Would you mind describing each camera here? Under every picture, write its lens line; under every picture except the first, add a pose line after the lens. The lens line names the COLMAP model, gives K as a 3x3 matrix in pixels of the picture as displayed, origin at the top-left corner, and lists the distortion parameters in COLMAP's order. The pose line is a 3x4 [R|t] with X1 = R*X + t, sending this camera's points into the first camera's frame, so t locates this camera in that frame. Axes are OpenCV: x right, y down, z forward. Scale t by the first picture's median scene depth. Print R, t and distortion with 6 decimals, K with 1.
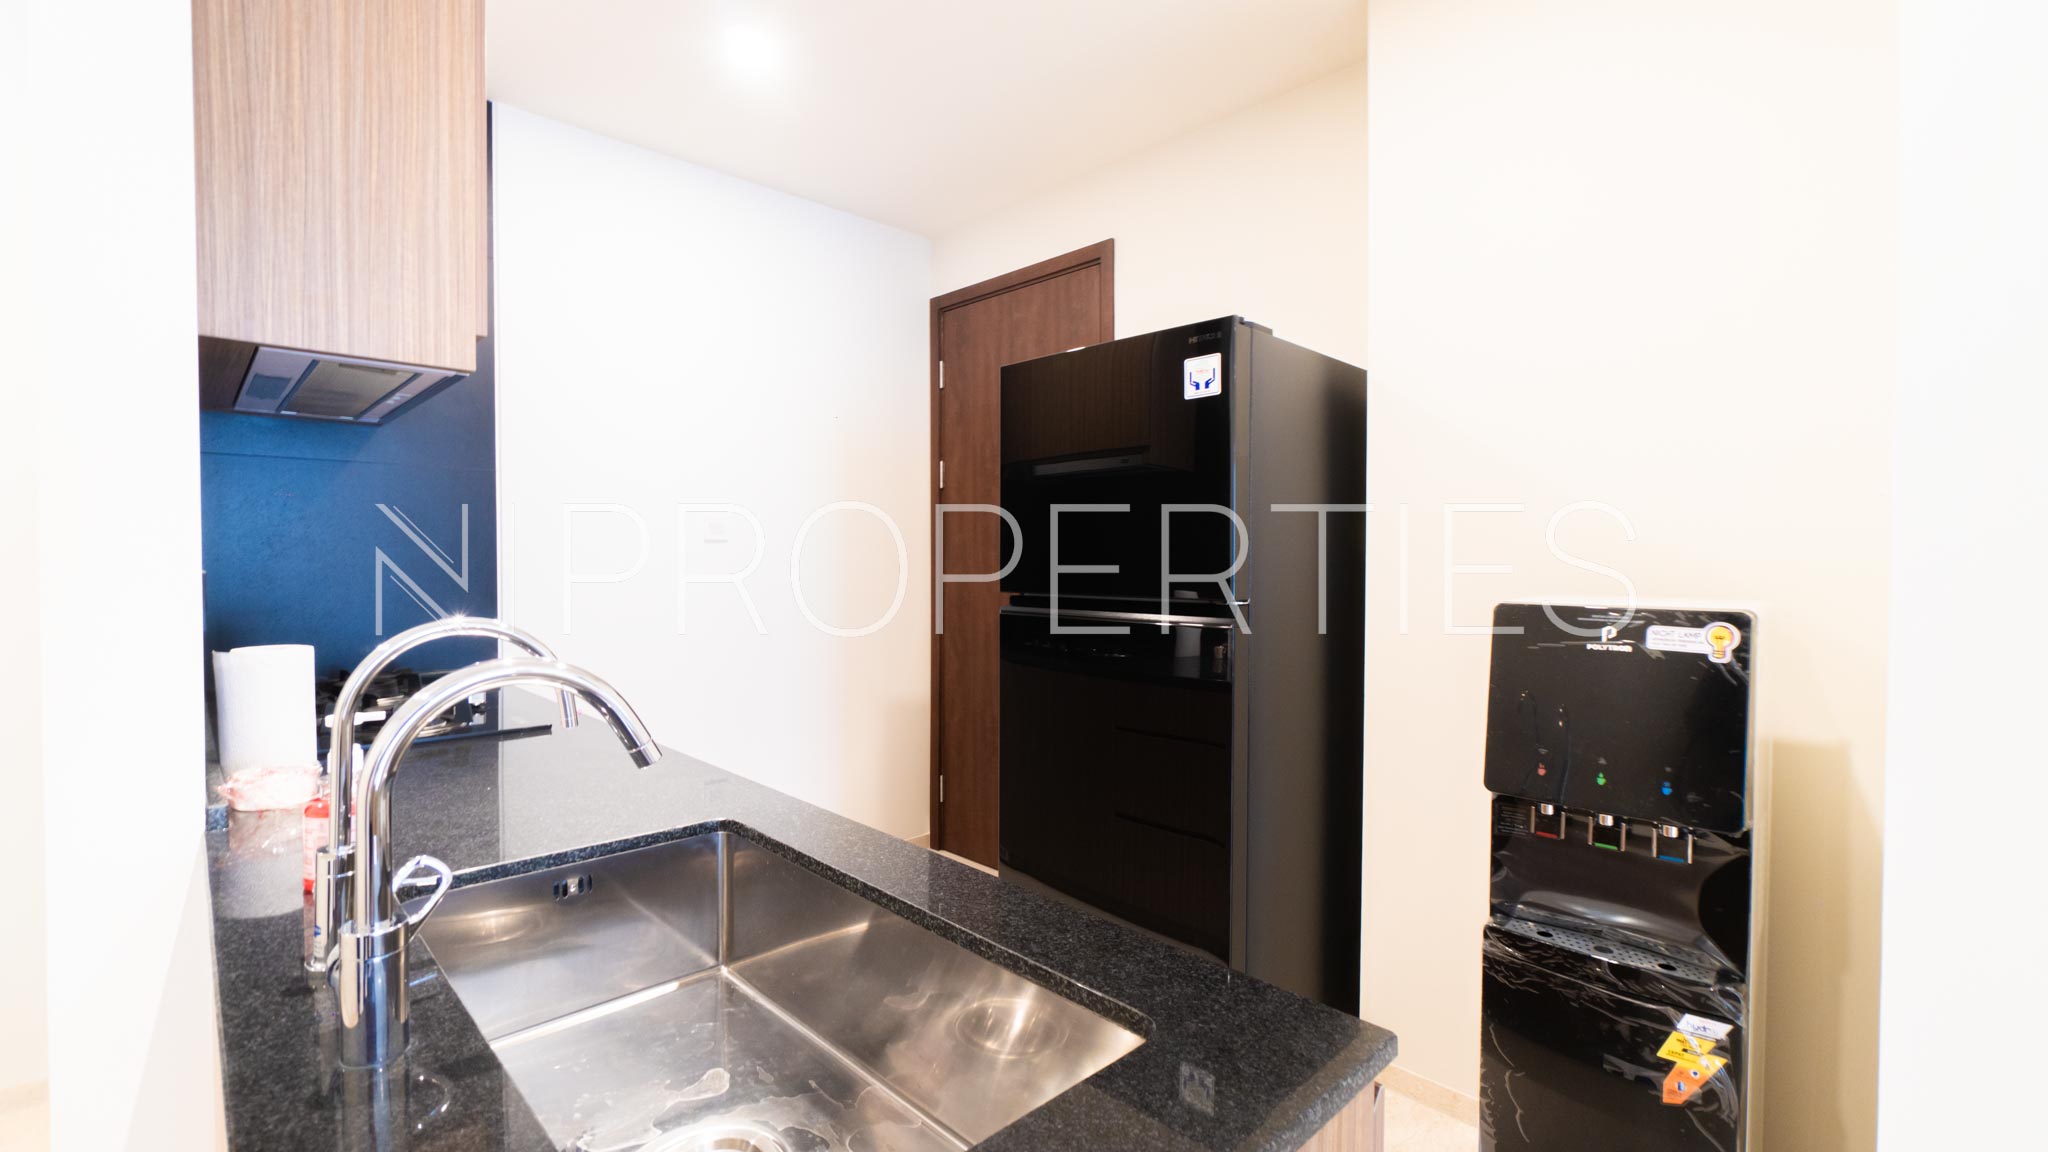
lens RADIAL K [[886.9, 0, 1013.6], [0, 886.9, 573.4], [0, 0, 1]] dist [-0.005604, -0.000735]
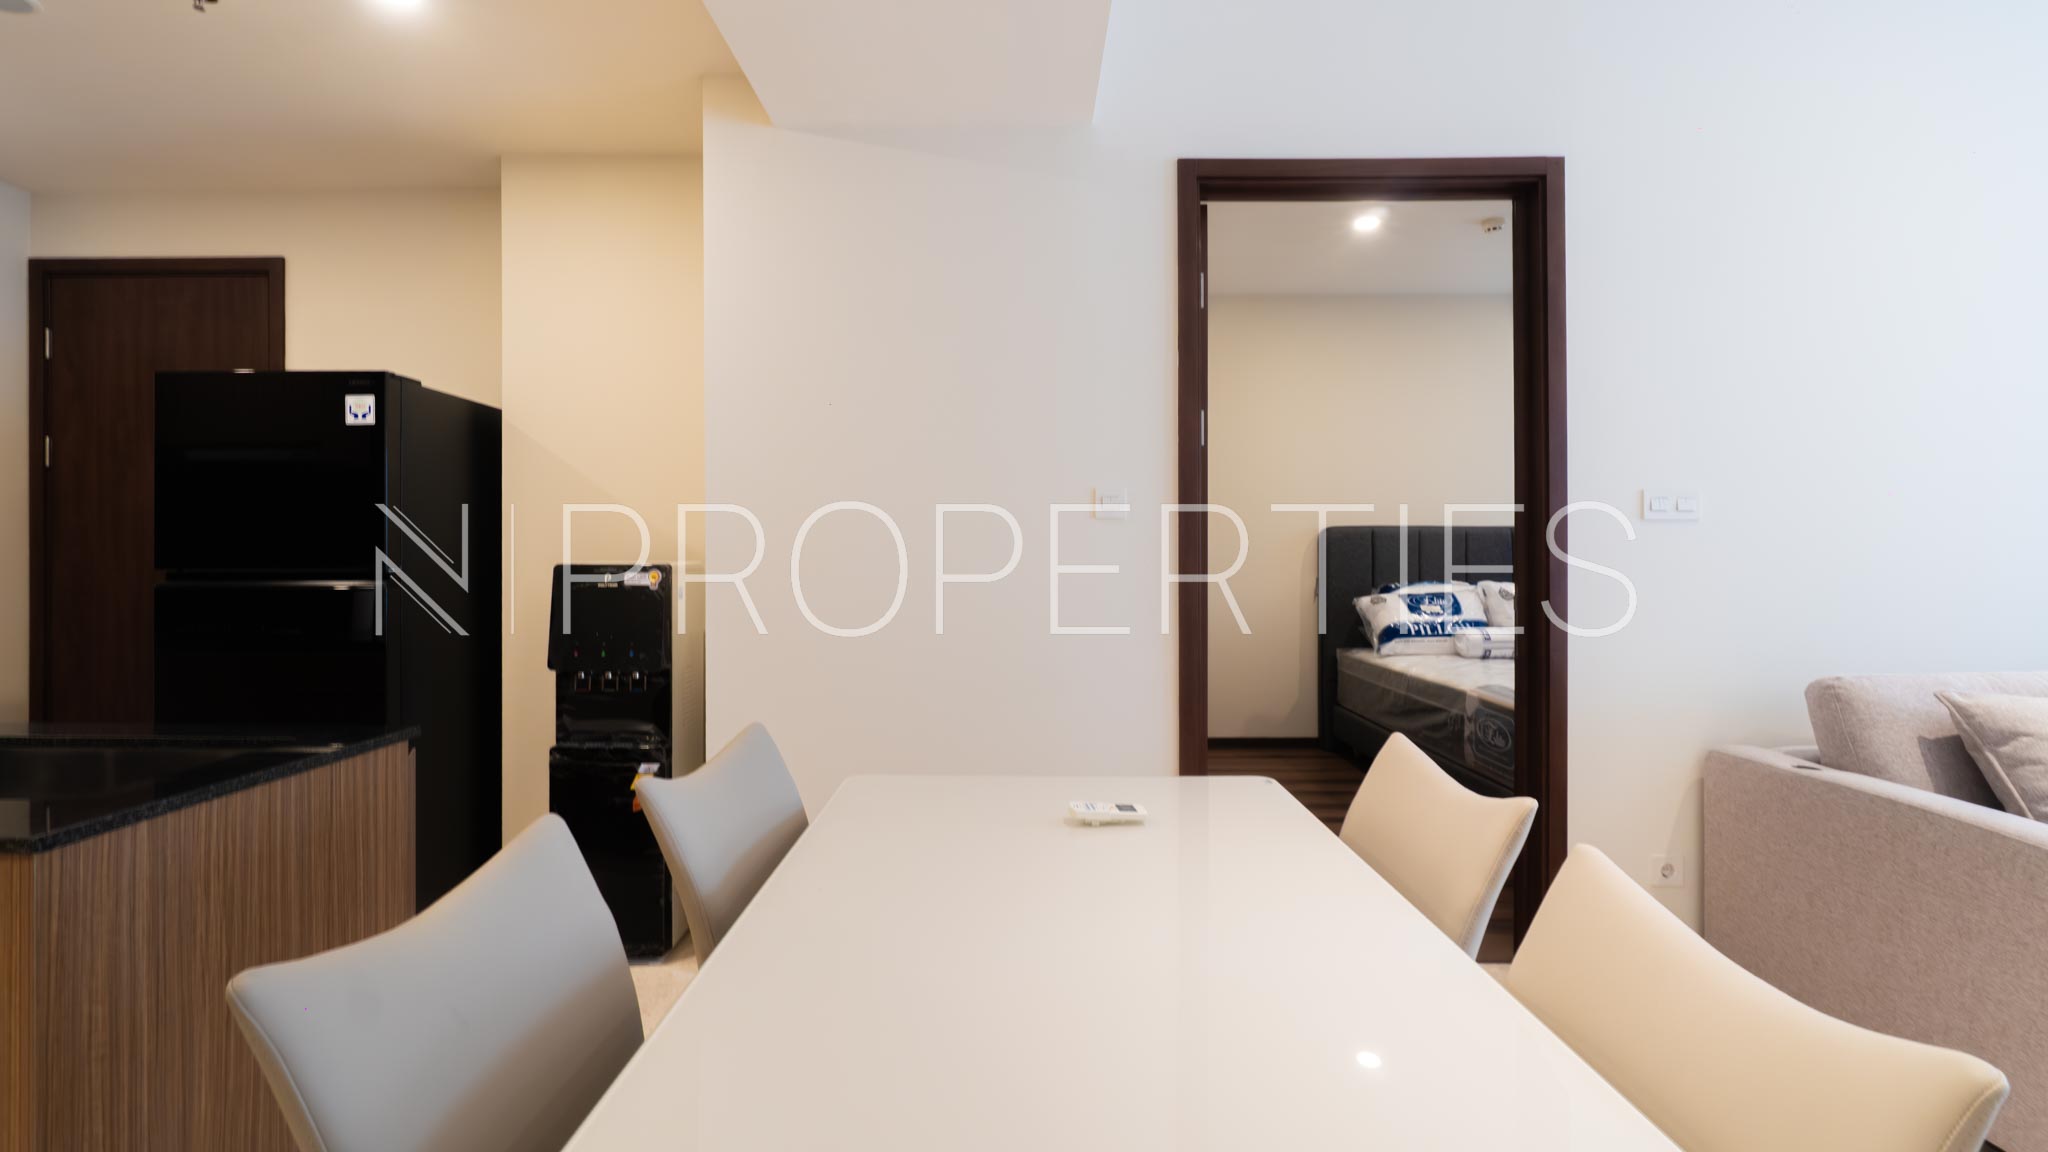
lens RADIAL K [[886.9, 0, 1020.7], [0, 886.9, 557.7], [0, 0, 1]] dist [-0.005604, -0.000735]
pose [[0.698863, -0.002407, 0.715252, -0.073191], [0.012069, 0.999892, -0.008428, 0.046753], [-0.715154, 0.014522, 0.698816, -0.913208]]
